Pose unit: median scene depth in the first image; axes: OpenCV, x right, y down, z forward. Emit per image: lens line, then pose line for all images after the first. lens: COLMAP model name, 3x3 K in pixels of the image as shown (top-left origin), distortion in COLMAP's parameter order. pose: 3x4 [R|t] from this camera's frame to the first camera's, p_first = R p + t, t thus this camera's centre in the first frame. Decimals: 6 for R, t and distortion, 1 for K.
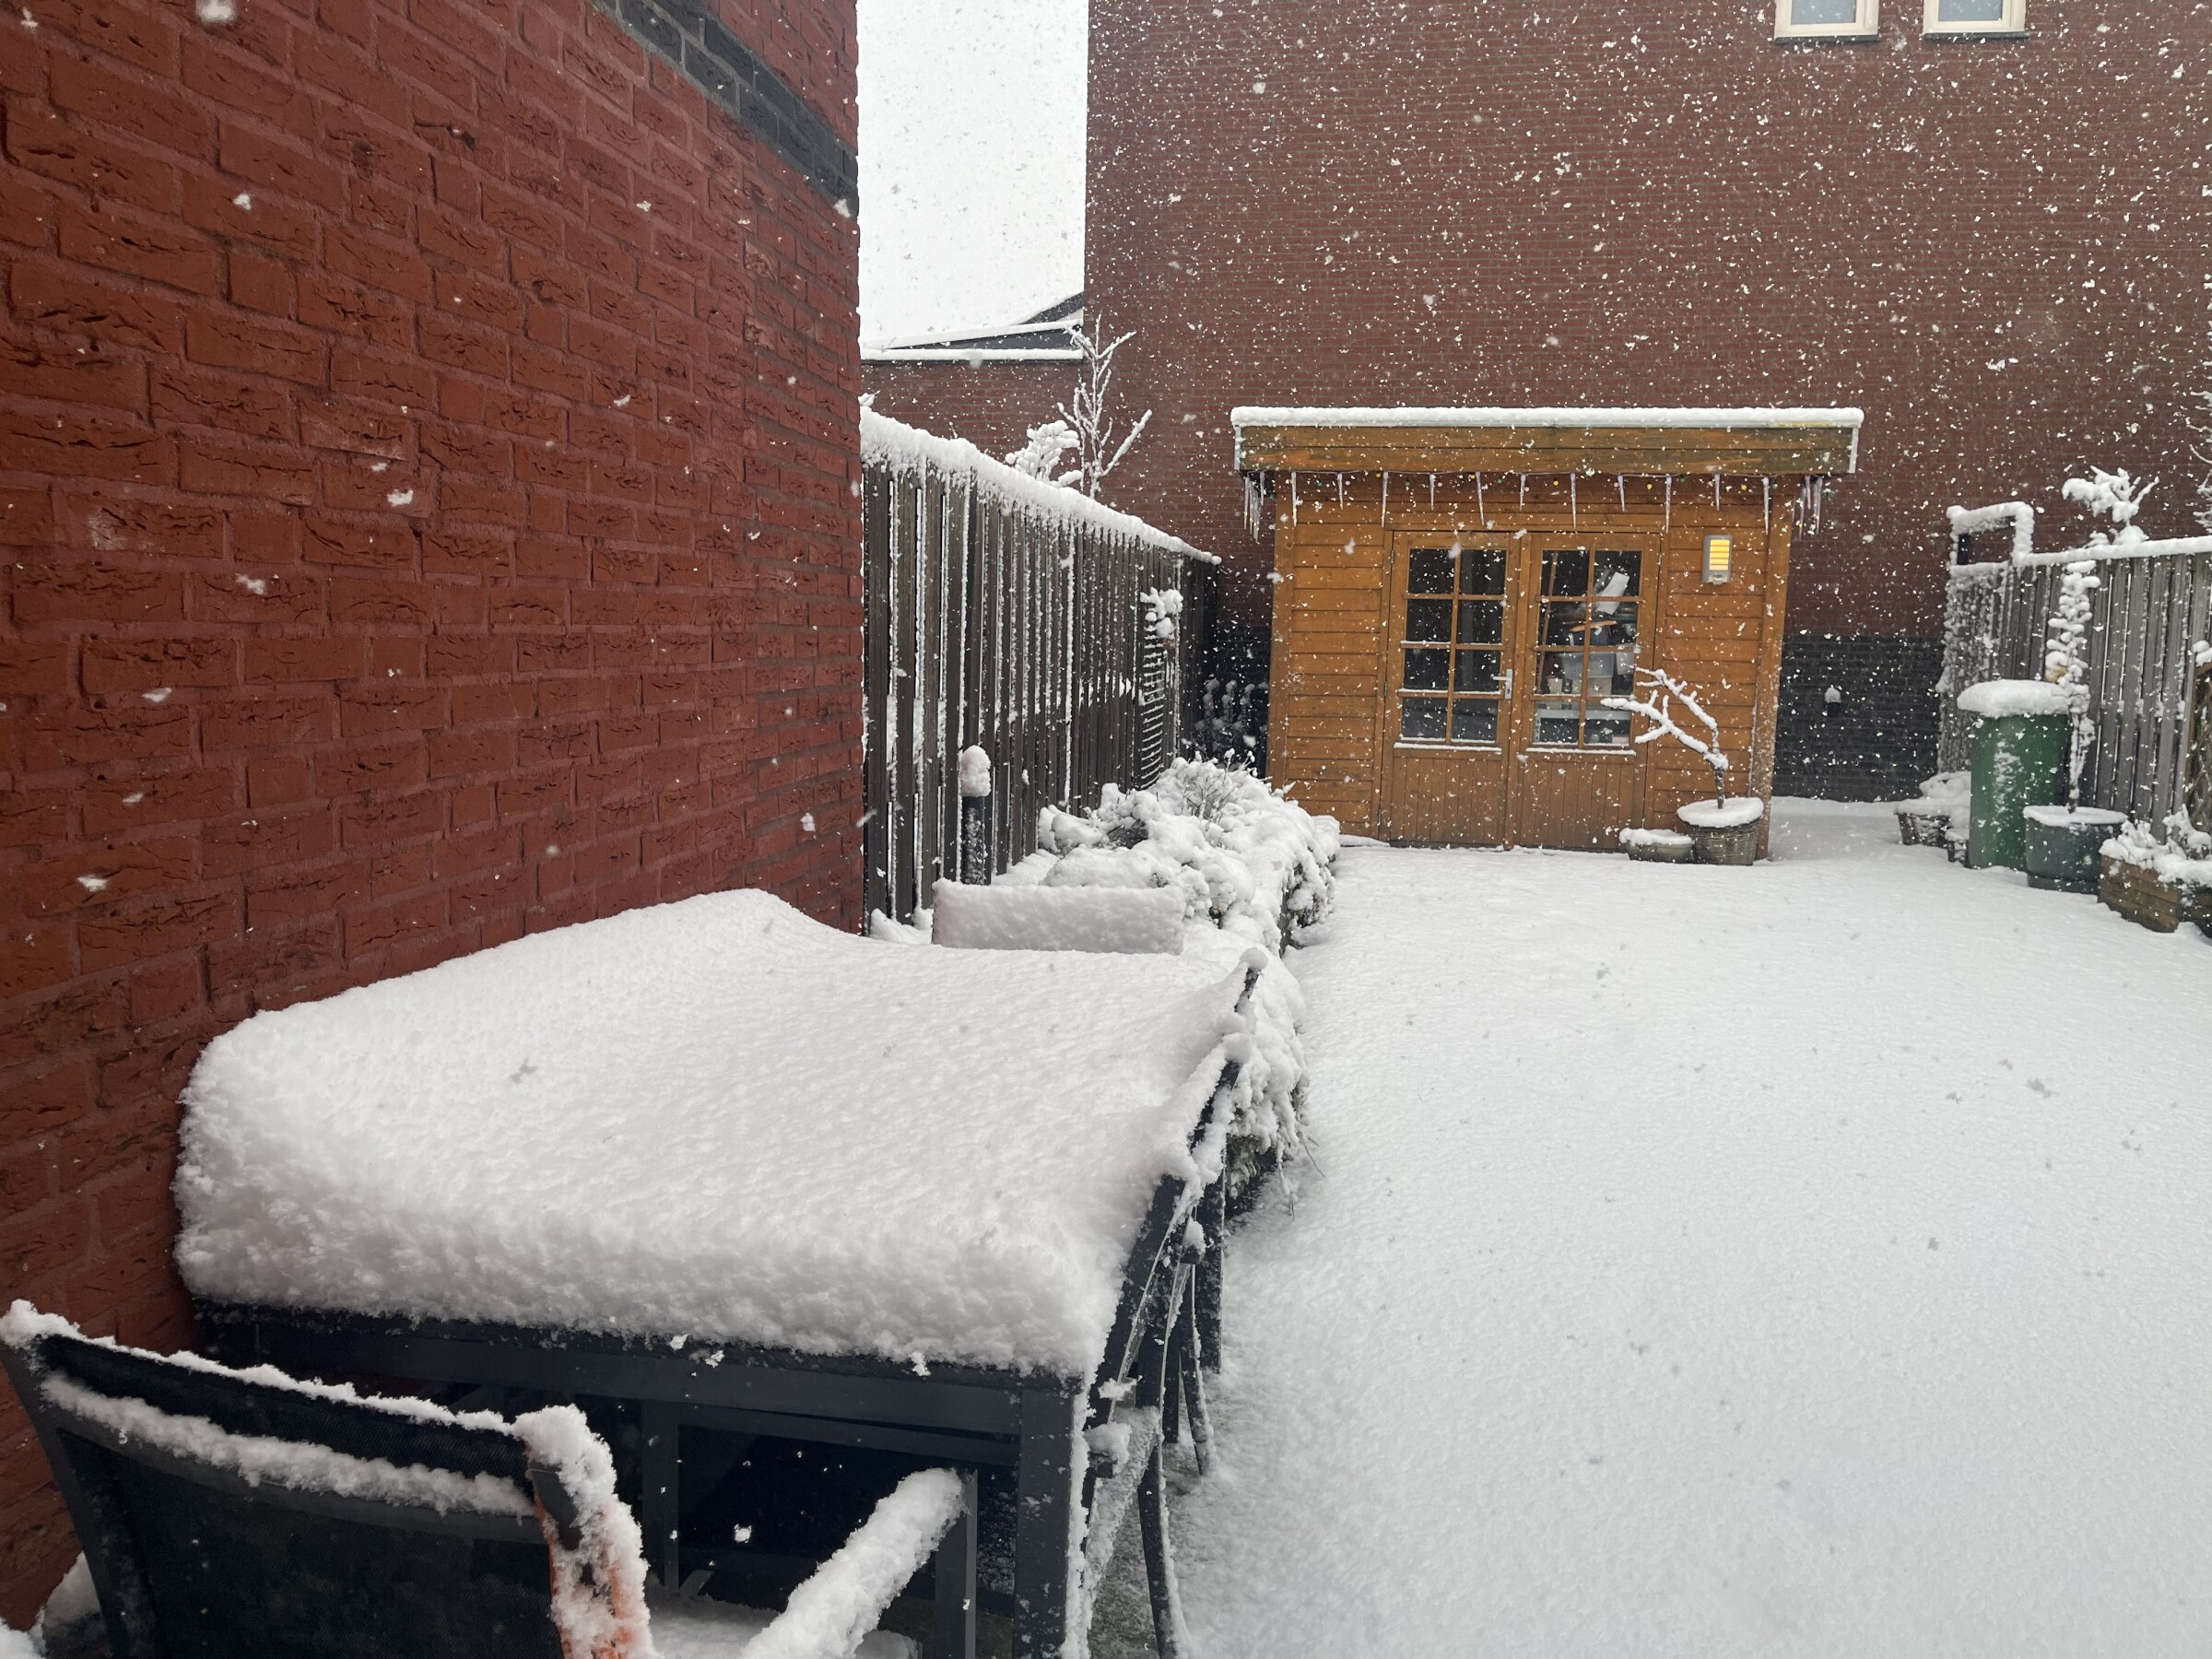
lens RADIAL K [[1675.1, 0, 1105.3], [0, 1675.1, 826.2], [0, 0, 1]] dist [0.056770, -0.098121]
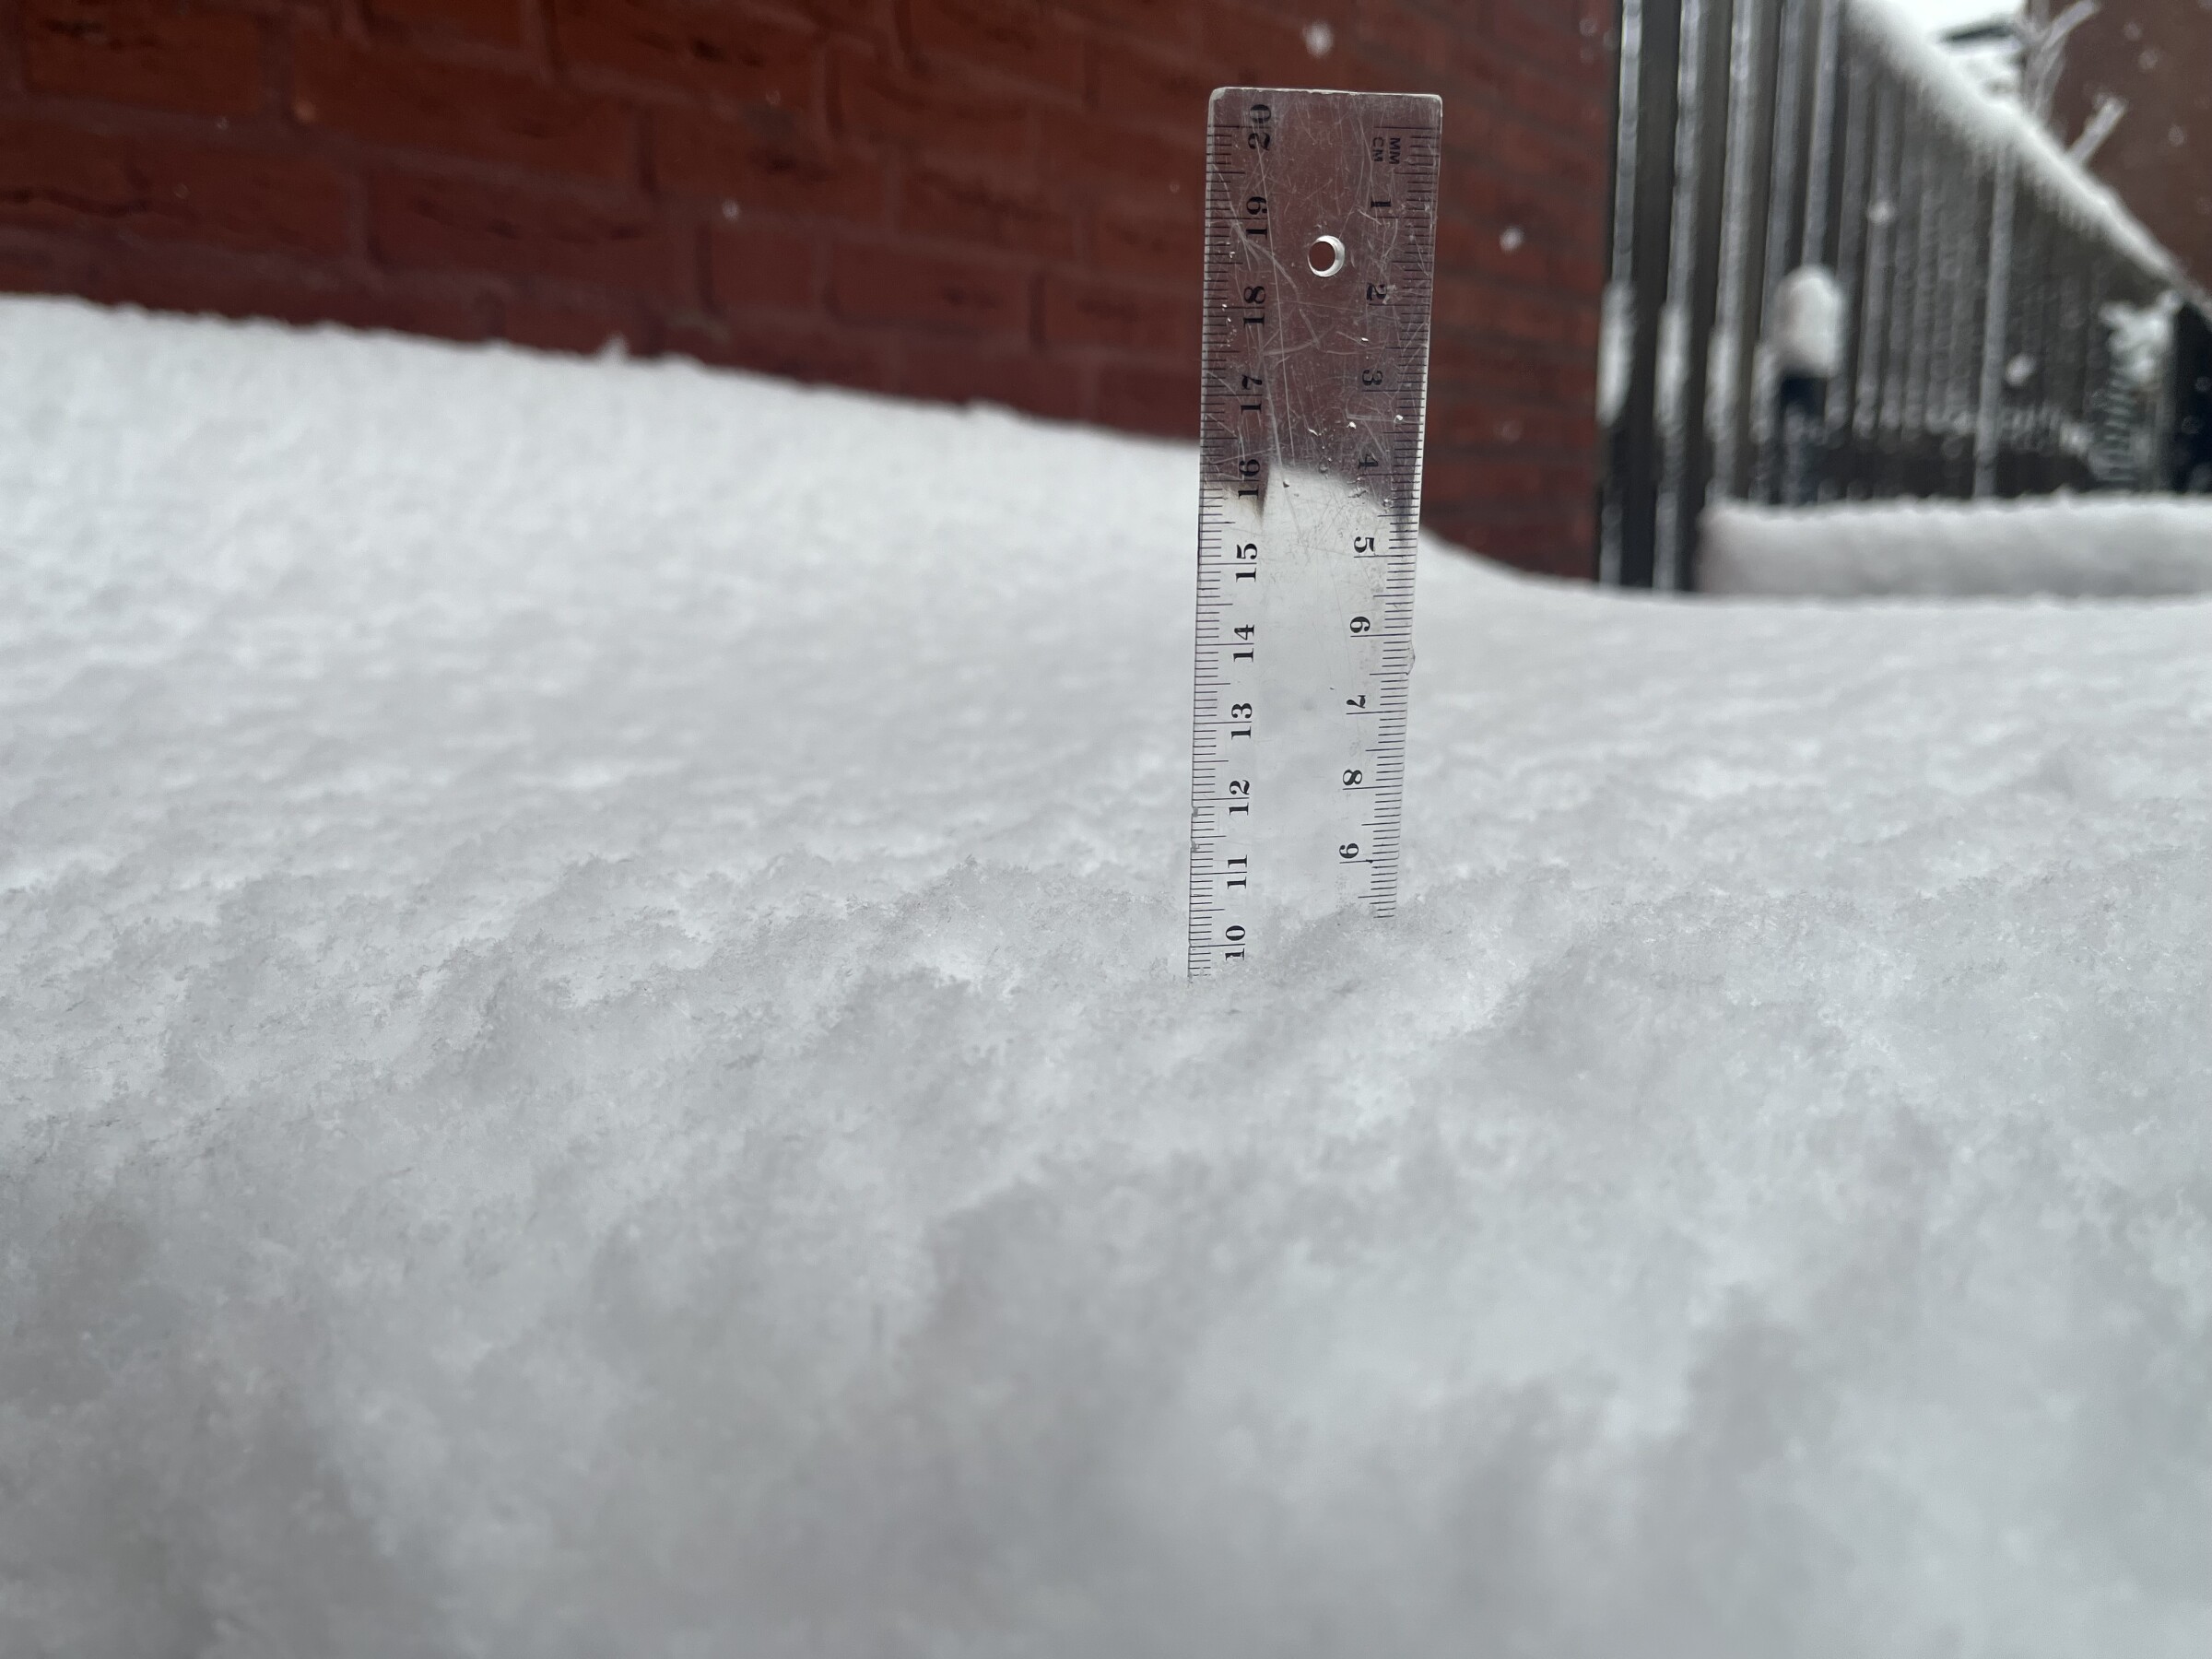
lens RADIAL K [[1675.1, 0, 1104.3], [0, 1675.1, 828.8], [0, 0, 1]] dist [0.056770, -0.098121]
pose [[0.881892, 0.039188, -0.469821, -0.021631], [-0.016216, 0.998471, 0.052844, 0.134806], [0.471173, -0.038985, 0.881179, 0.552574]]
